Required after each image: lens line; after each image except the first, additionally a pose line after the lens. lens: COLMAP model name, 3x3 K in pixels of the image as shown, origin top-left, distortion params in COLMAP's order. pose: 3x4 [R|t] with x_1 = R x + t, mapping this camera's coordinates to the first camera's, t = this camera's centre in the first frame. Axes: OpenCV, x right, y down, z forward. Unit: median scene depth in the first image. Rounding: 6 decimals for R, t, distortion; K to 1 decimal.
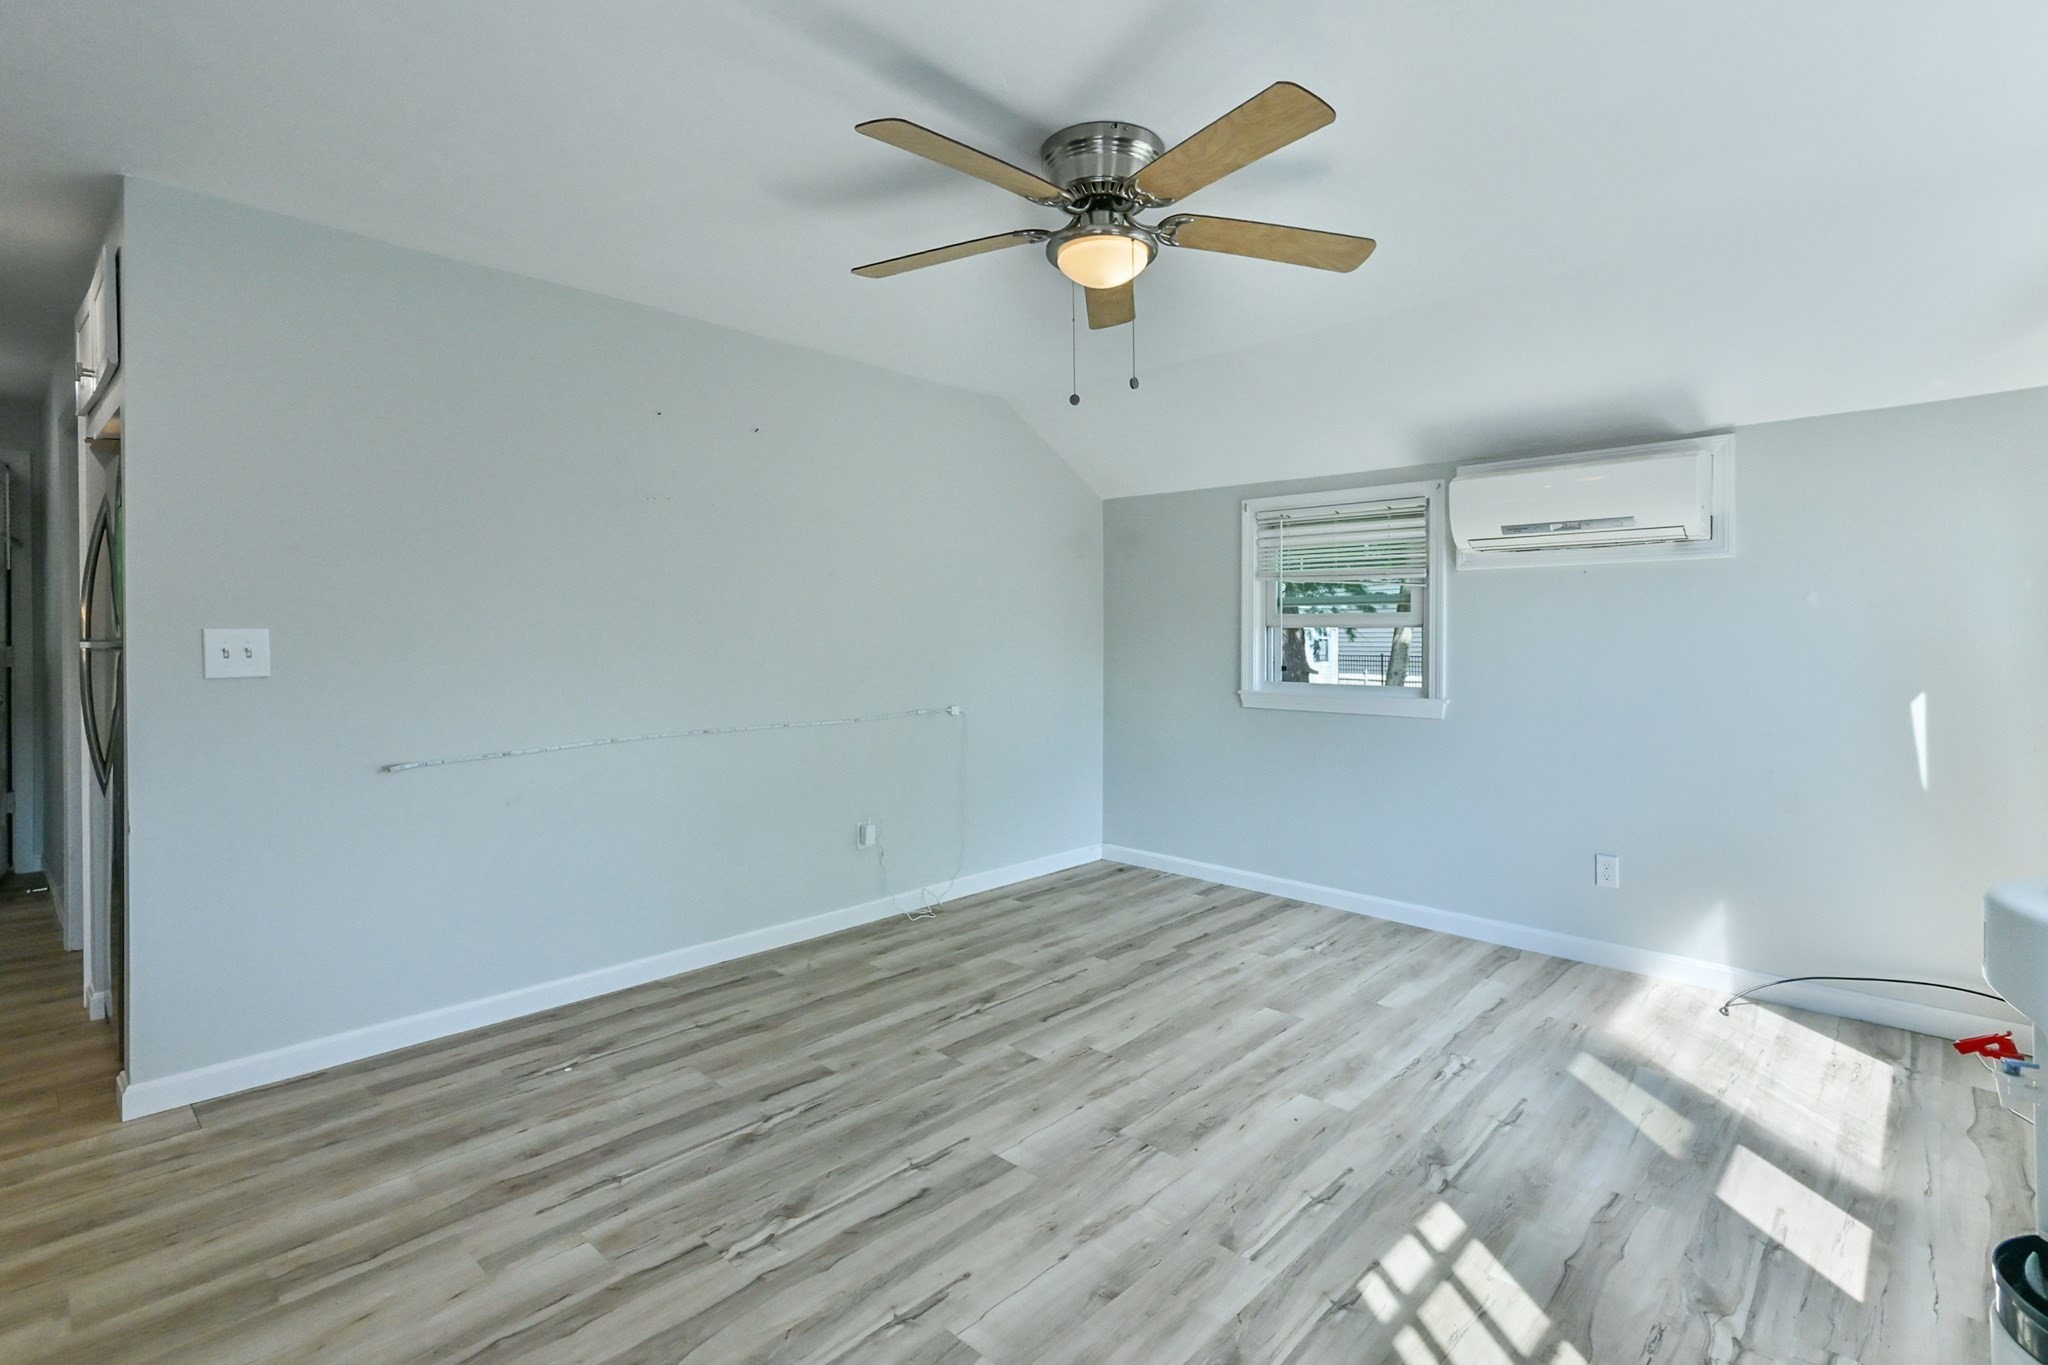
lens RADIAL K [[951.2, 0, 1027.6], [0, 951.2, 684.9], [0, 0, 1]] dist [0.006754, -0.001835]
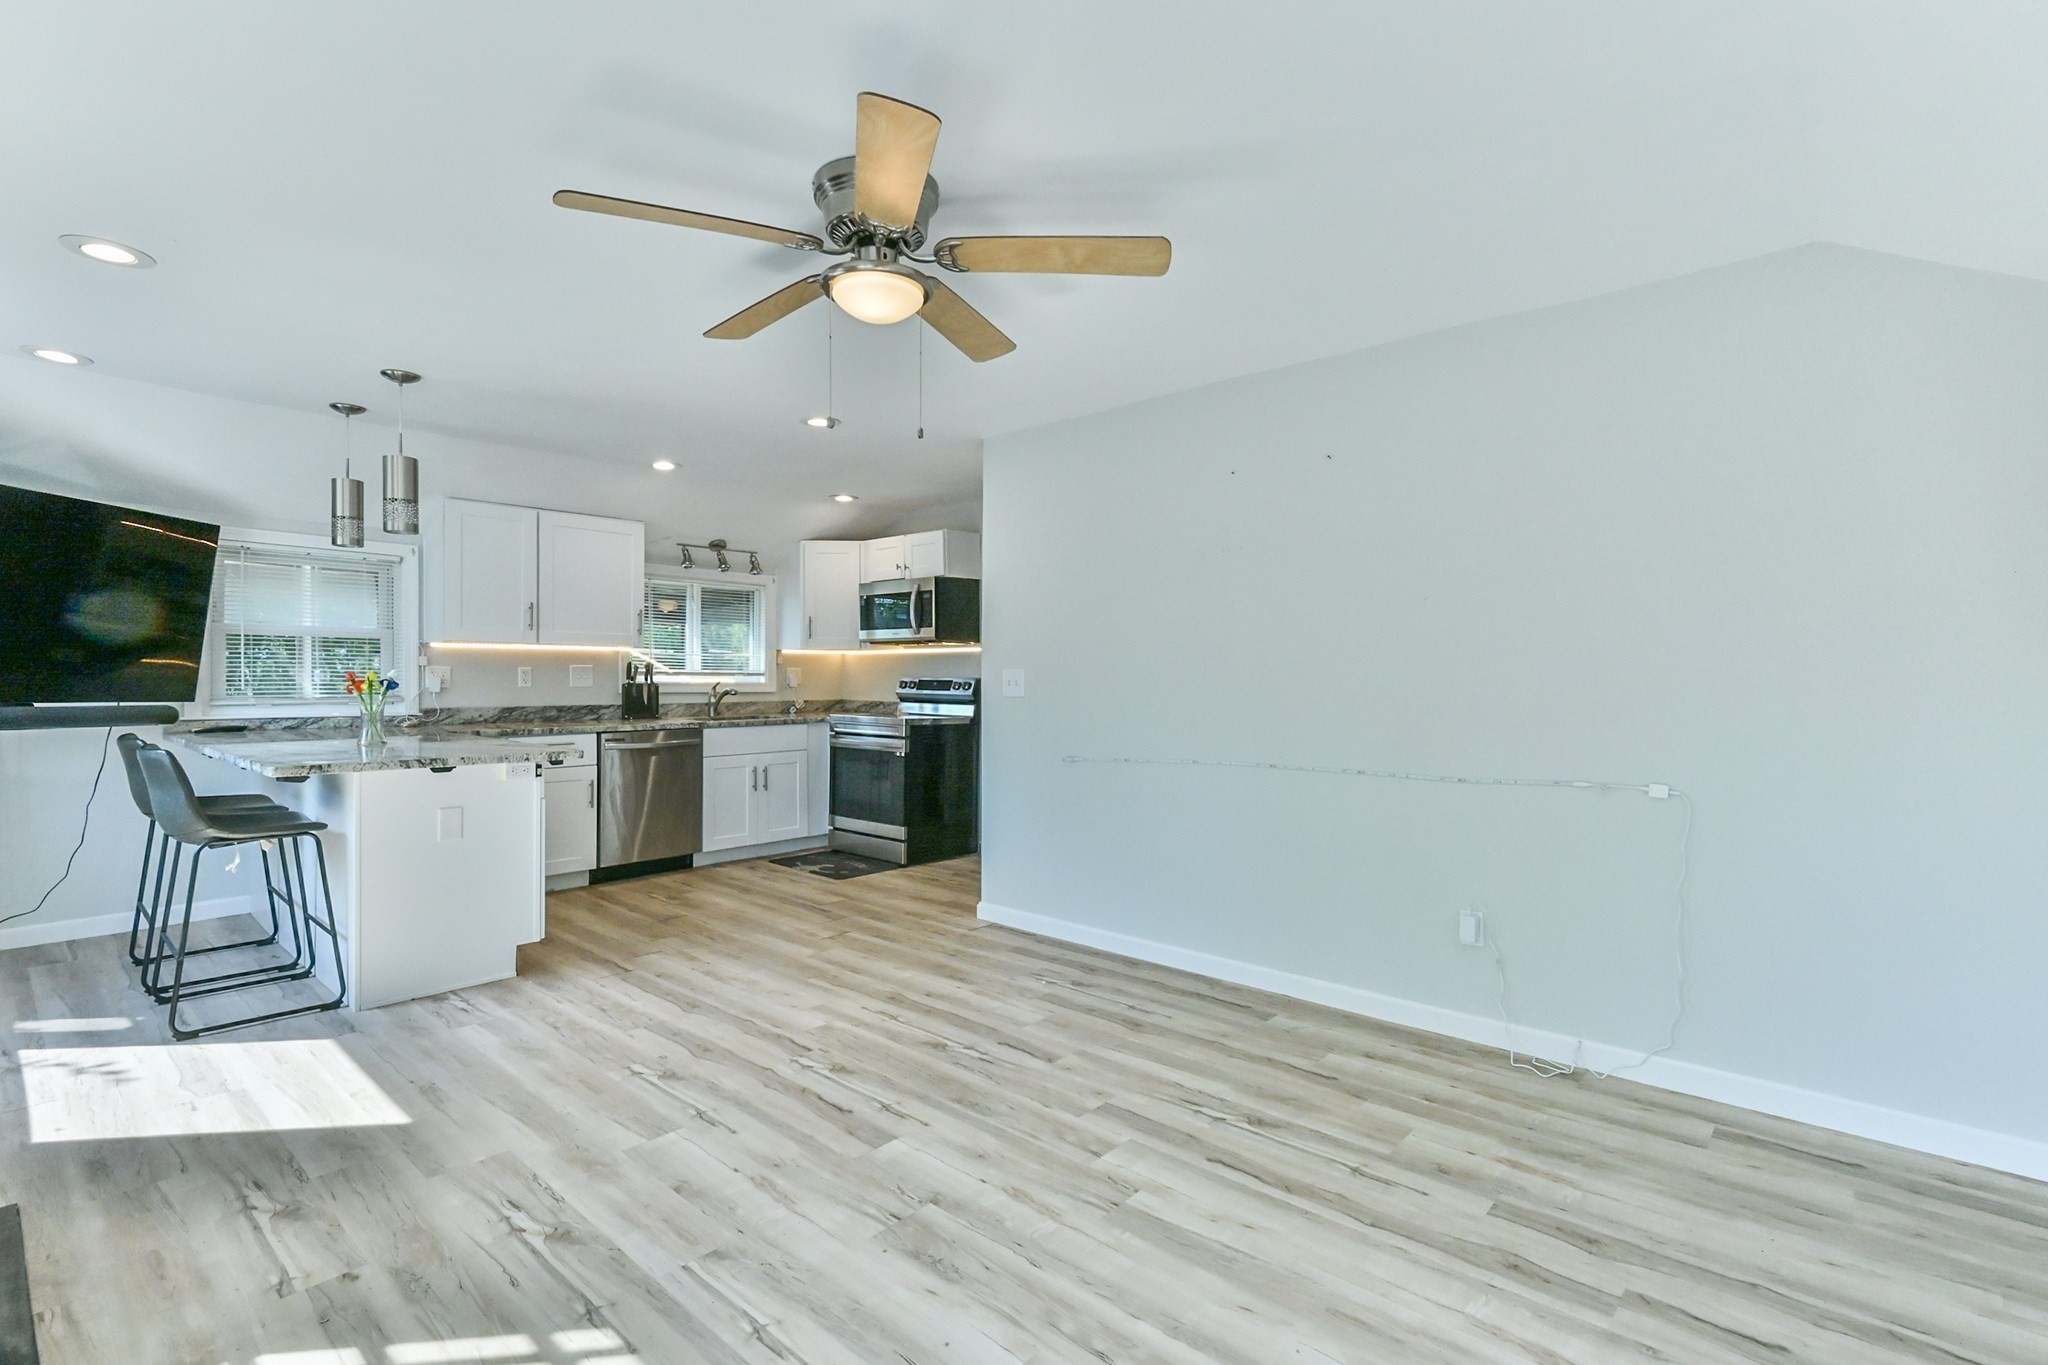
lens RADIAL K [[920.4, 0, 1044.3], [0, 920.4, 686.8], [0, 0, 1]] dist [0.017863, -0.006085]
pose [[0.040014, 0.012937, -0.999115, 0.988763], [-0.043995, 0.998969, 0.011173, -0.059681], [0.998230, 0.043509, 0.040542, 1.026466]]
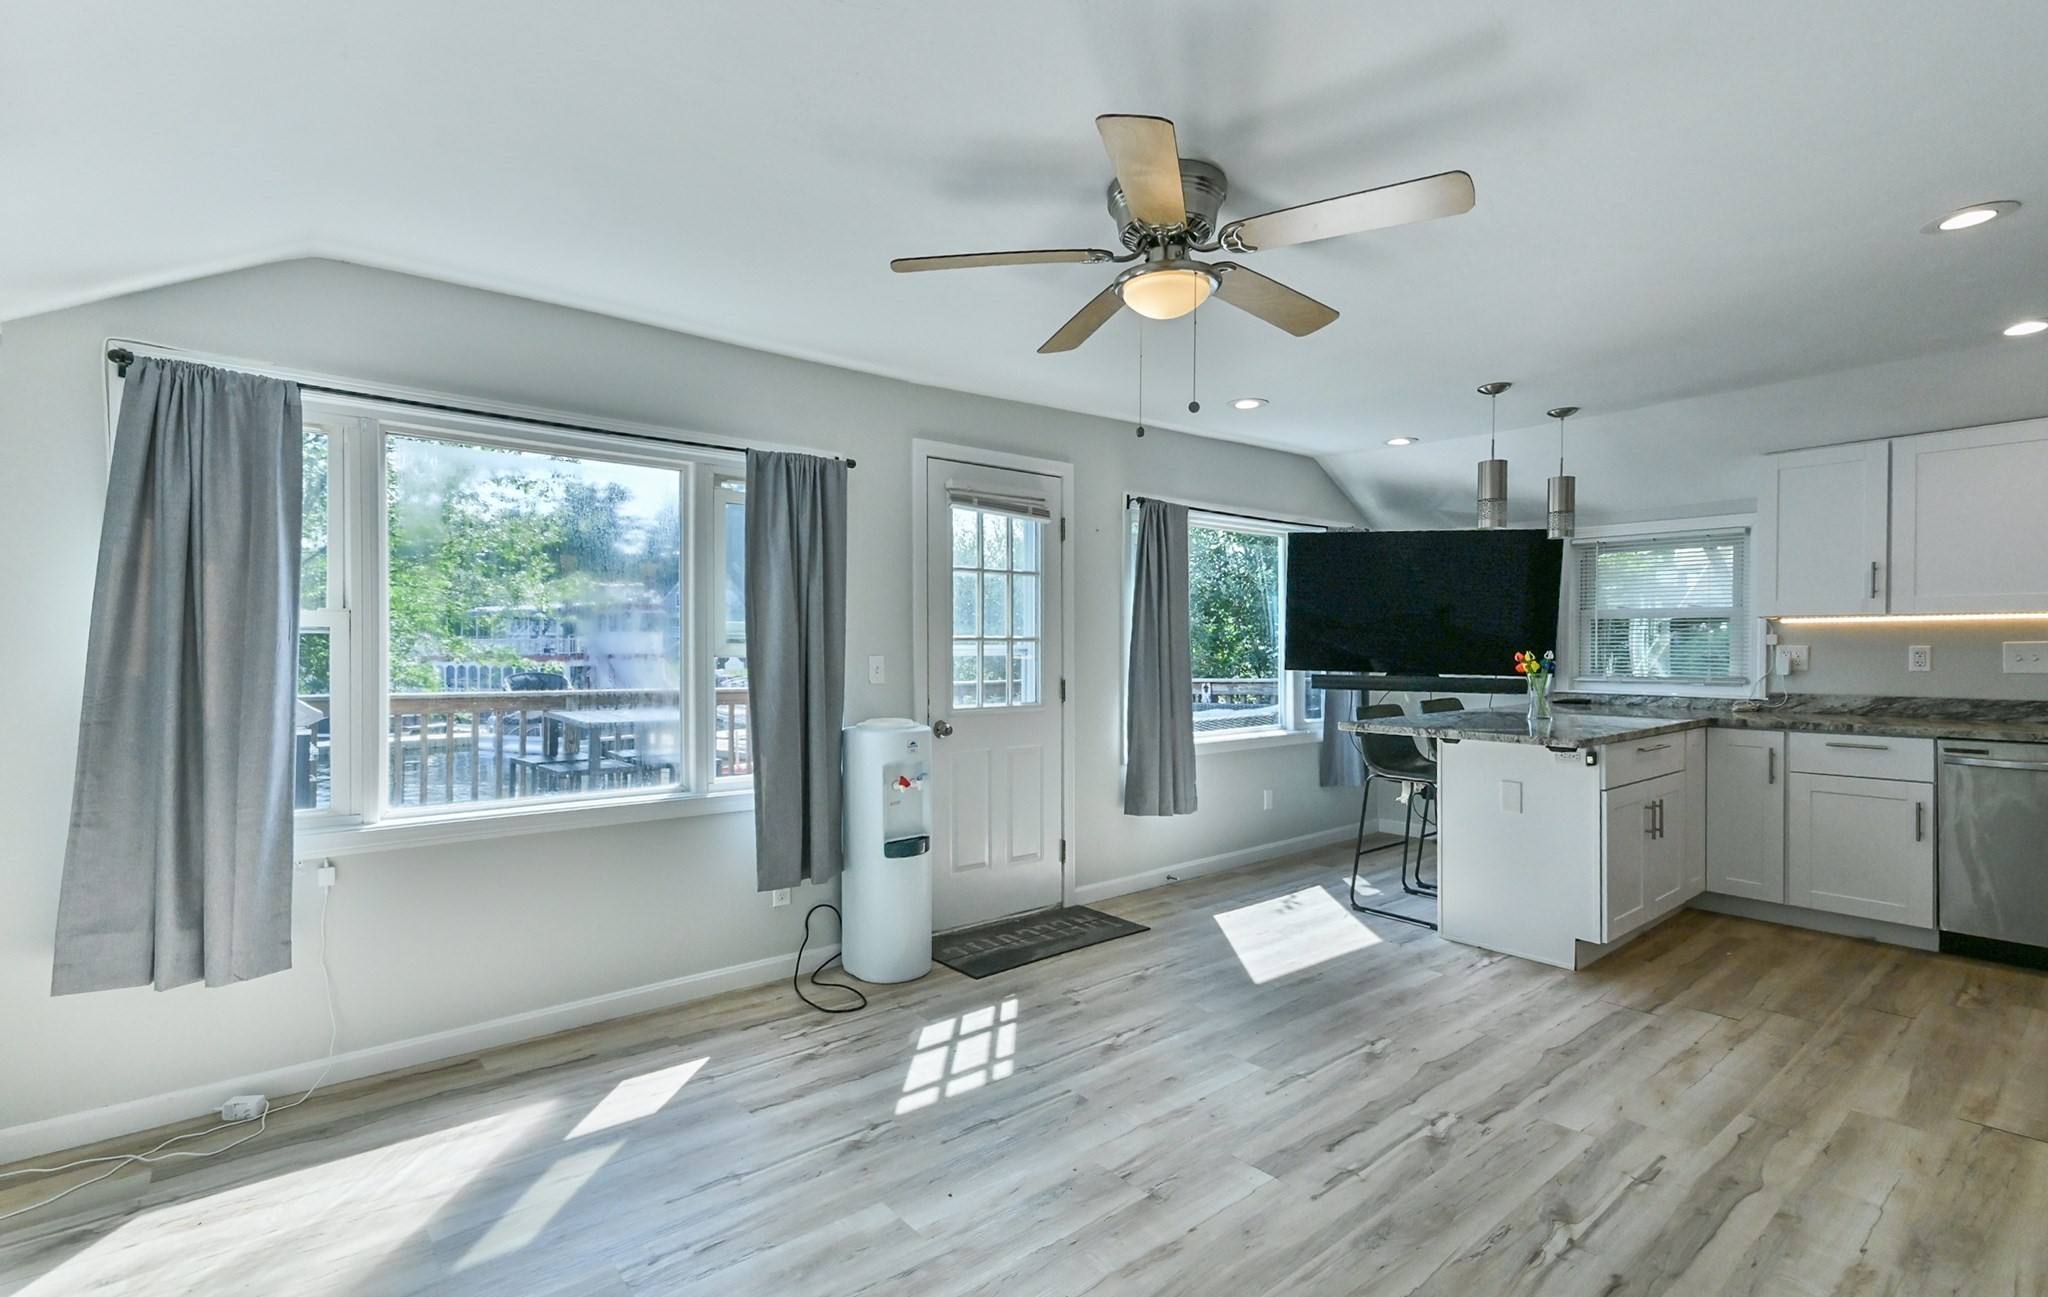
lens RADIAL K [[966.2, 0, 982.4], [0, 966.2, 645.3], [0, 0, 1]] dist [-0.000040, -0.000095]
pose [[-0.989042, 0.000673, 0.147633, 0.114393], [0.005977, 0.999352, 0.035483, -0.102242], [-0.147513, 0.035976, -0.988406, 1.889438]]
